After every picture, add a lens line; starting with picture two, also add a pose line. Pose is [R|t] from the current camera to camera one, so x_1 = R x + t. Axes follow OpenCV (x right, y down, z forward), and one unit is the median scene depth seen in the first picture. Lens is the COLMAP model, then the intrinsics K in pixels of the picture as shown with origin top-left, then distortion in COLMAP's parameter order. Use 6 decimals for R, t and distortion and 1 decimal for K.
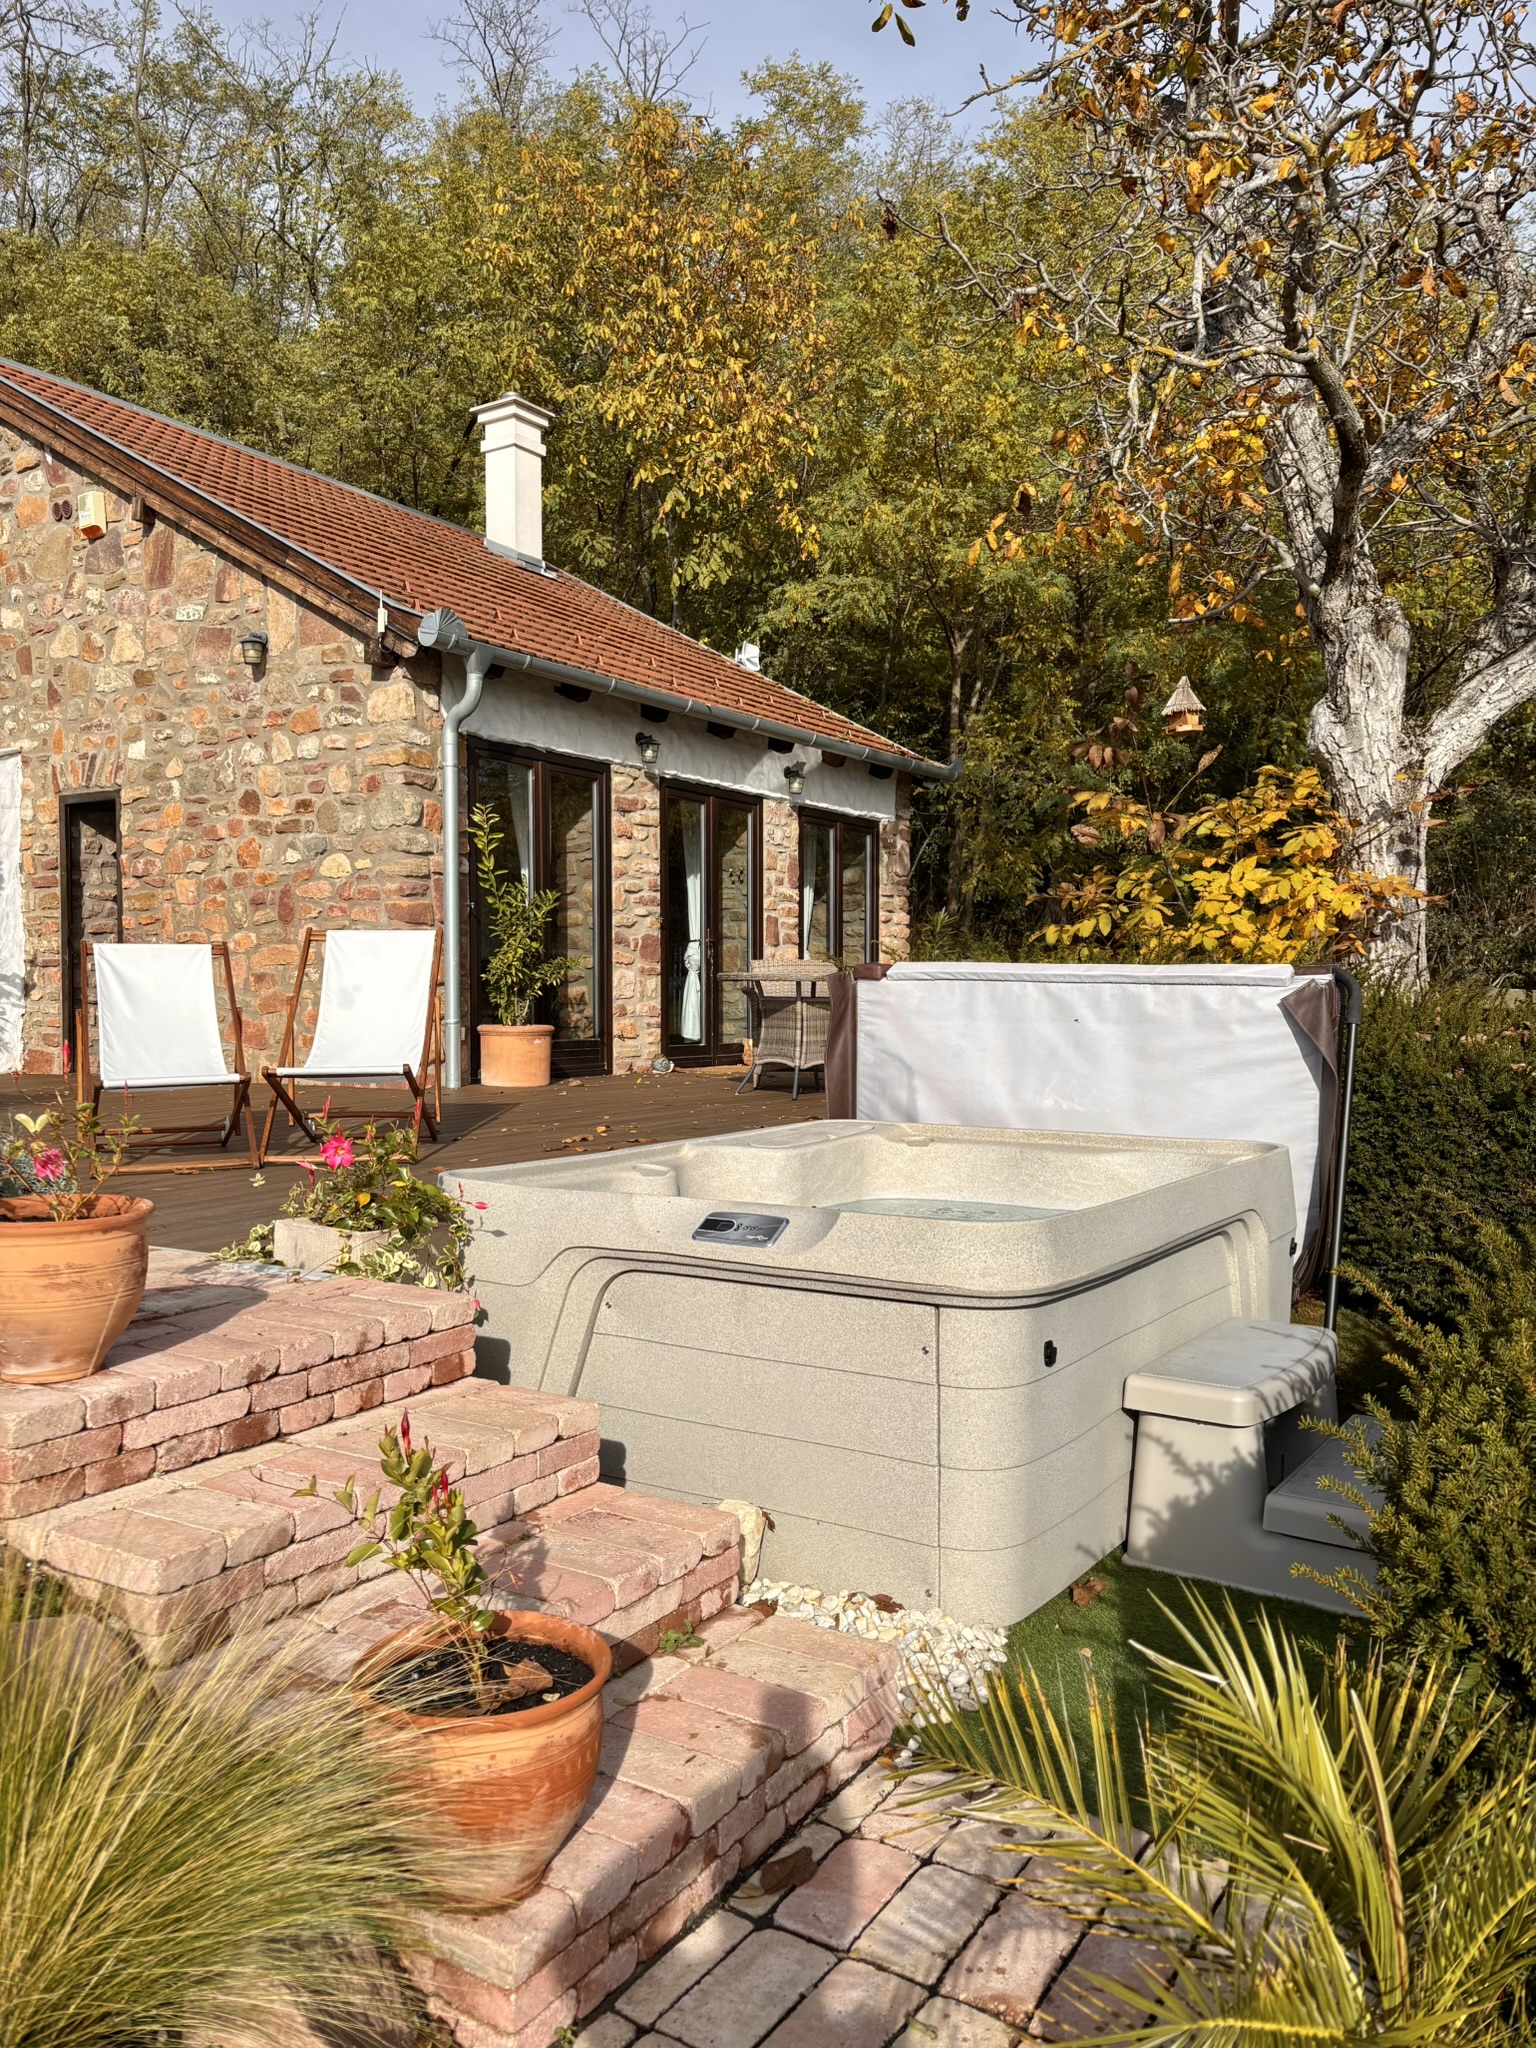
lens RADIAL K [[1537.6, 0, 756.2], [0, 1537.6, 1024.1], [0, 0, 1]] dist [0.046477, -0.050801]
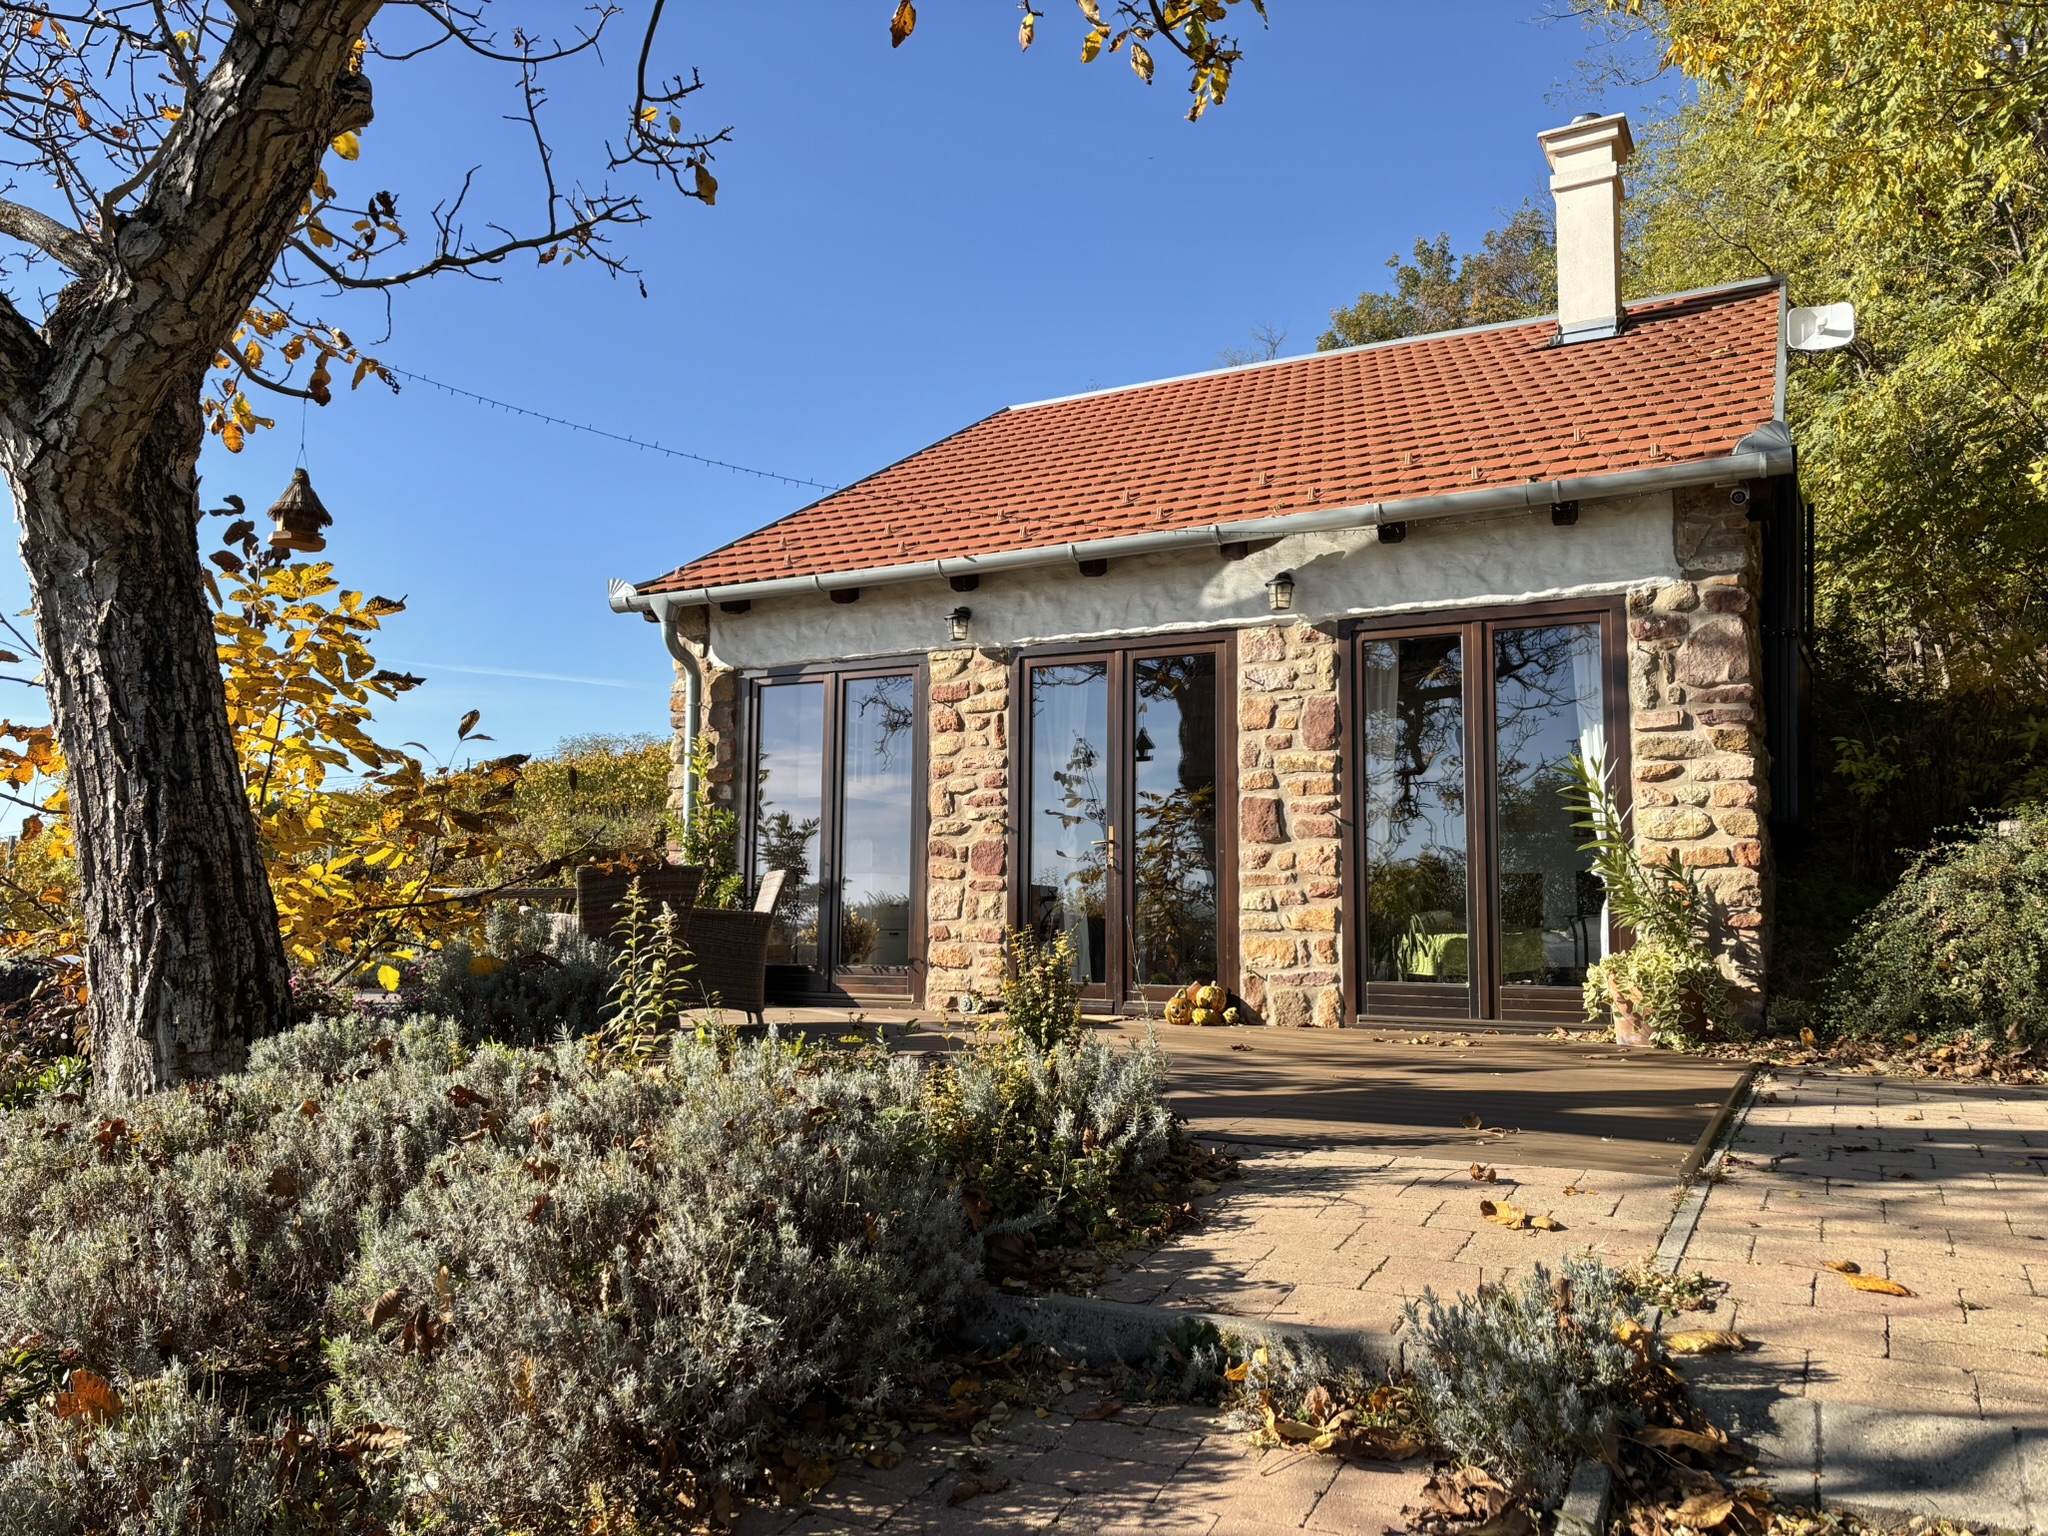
lens RADIAL K [[1537.6, 0, 1019.1], [0, 1537.6, 771.0], [0, 0, 1]] dist [0.046477, -0.050801]
pose [[0.091881, -0.098648, -0.990872, 0.839540], [-0.024534, 0.994554, -0.101290, -0.014660], [0.995468, 0.033617, 0.088961, 1.055931]]
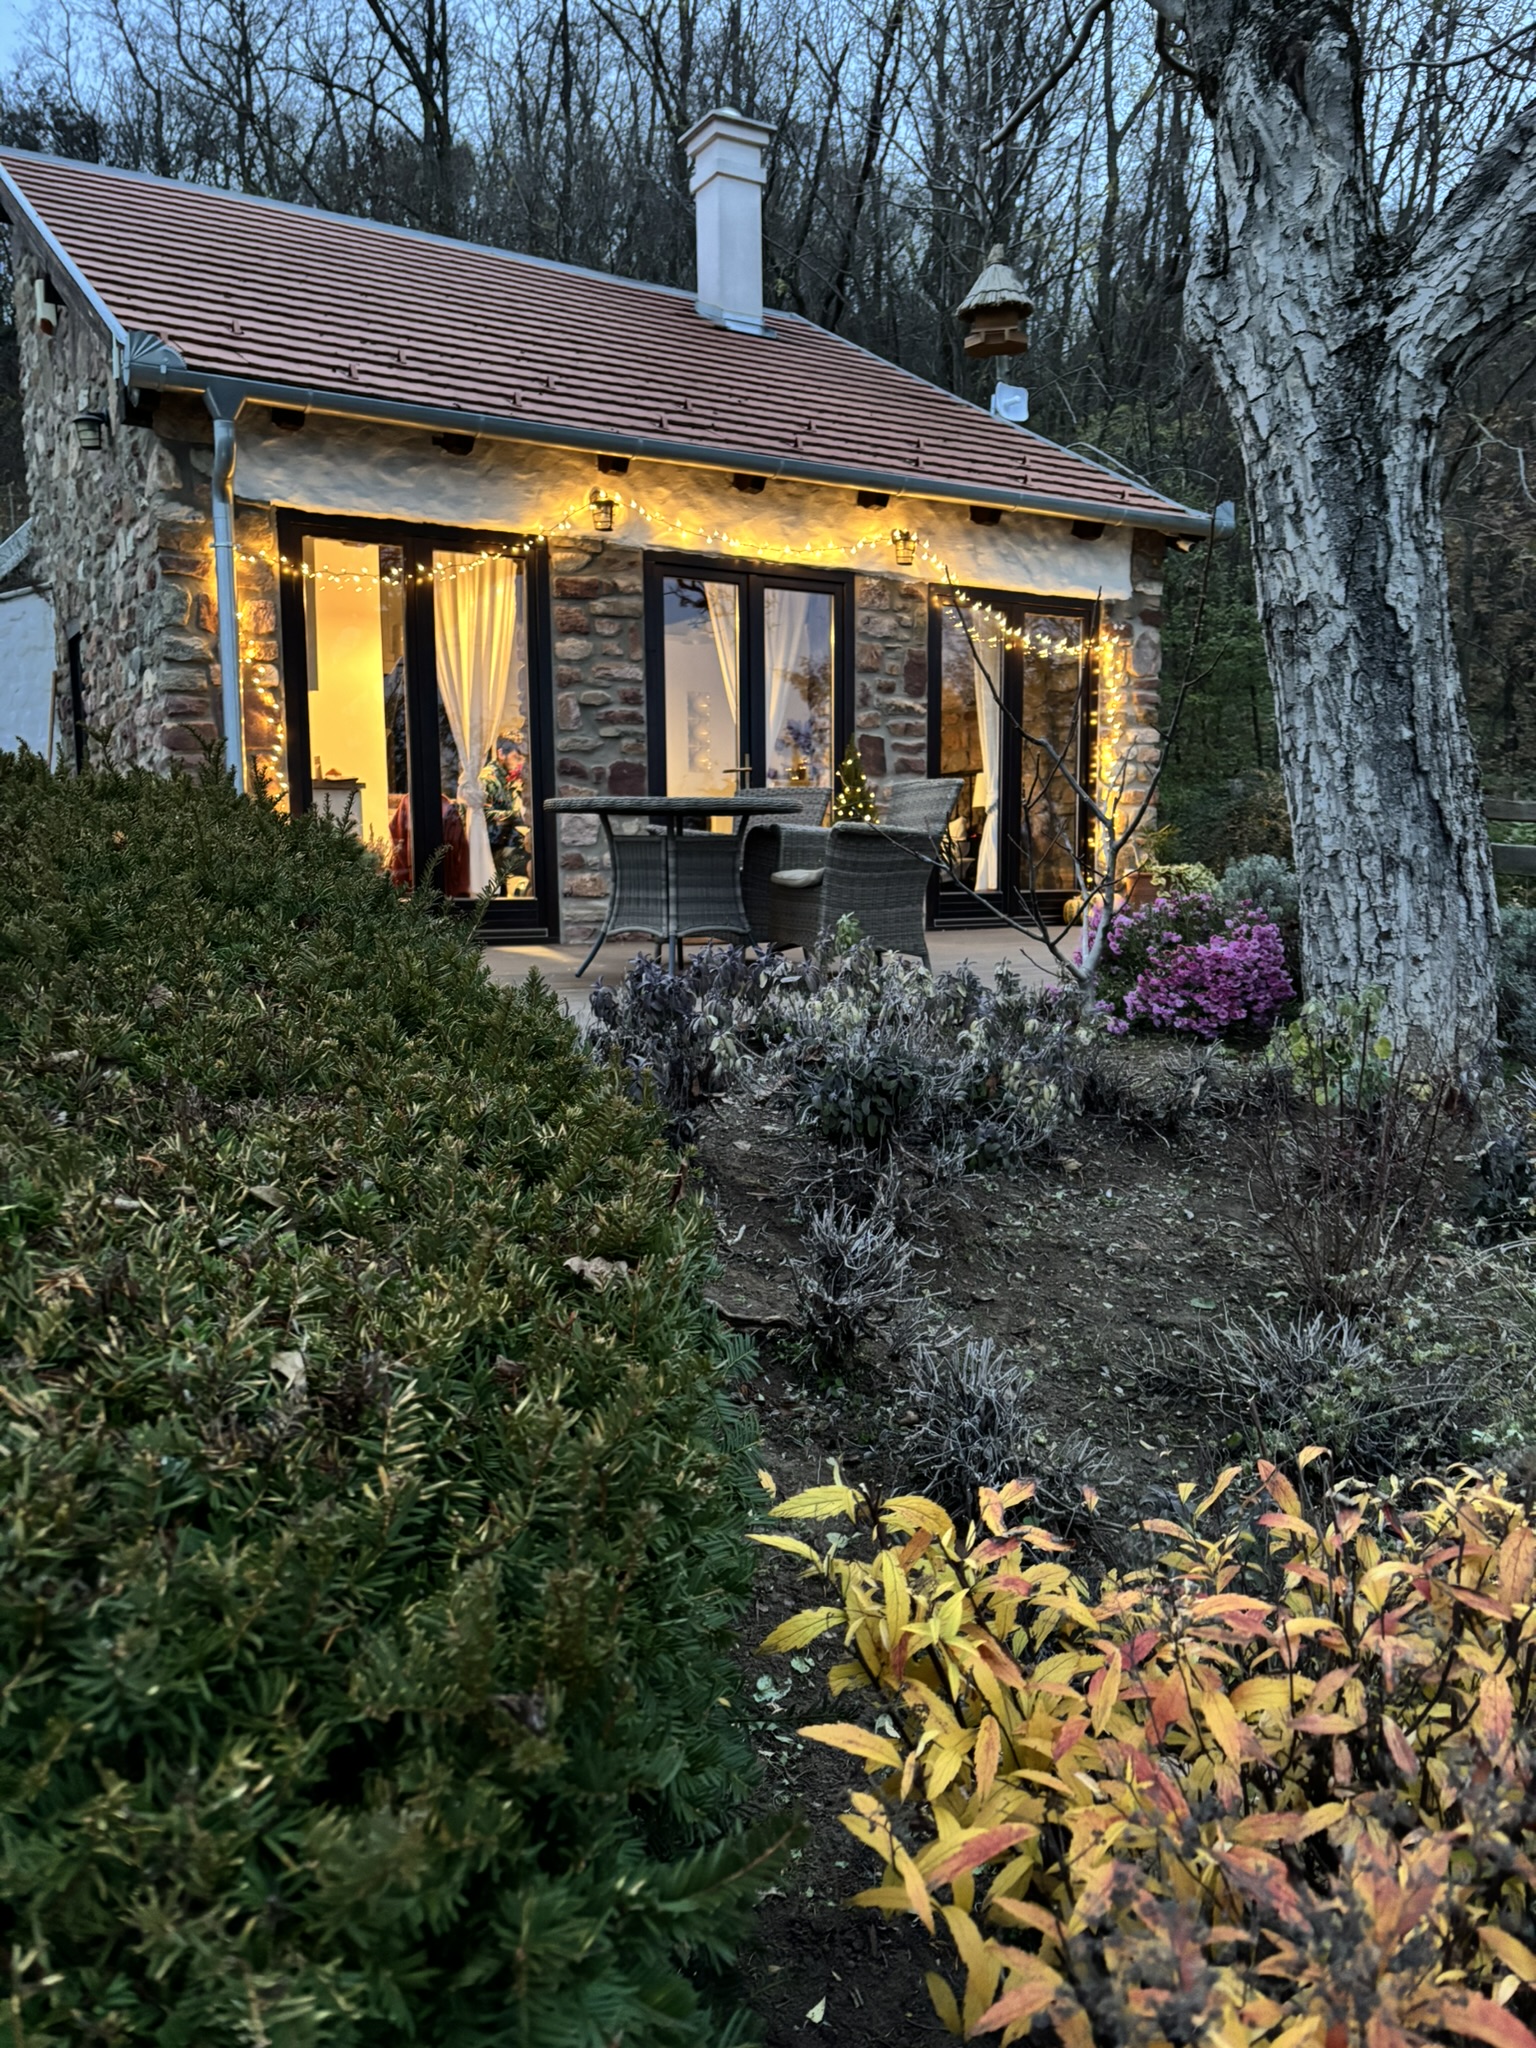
lens RADIAL K [[1537.6, 0, 780.4], [0, 1537.6, 1030.6], [0, 0, 1]] dist [0.046477, -0.050801]
pose [[0.903236, 0.038999, -0.427369, 0.378657], [0.000903, 0.995687, 0.092769, 0.005118], [0.429144, -0.084179, 0.899305, 0.361853]]
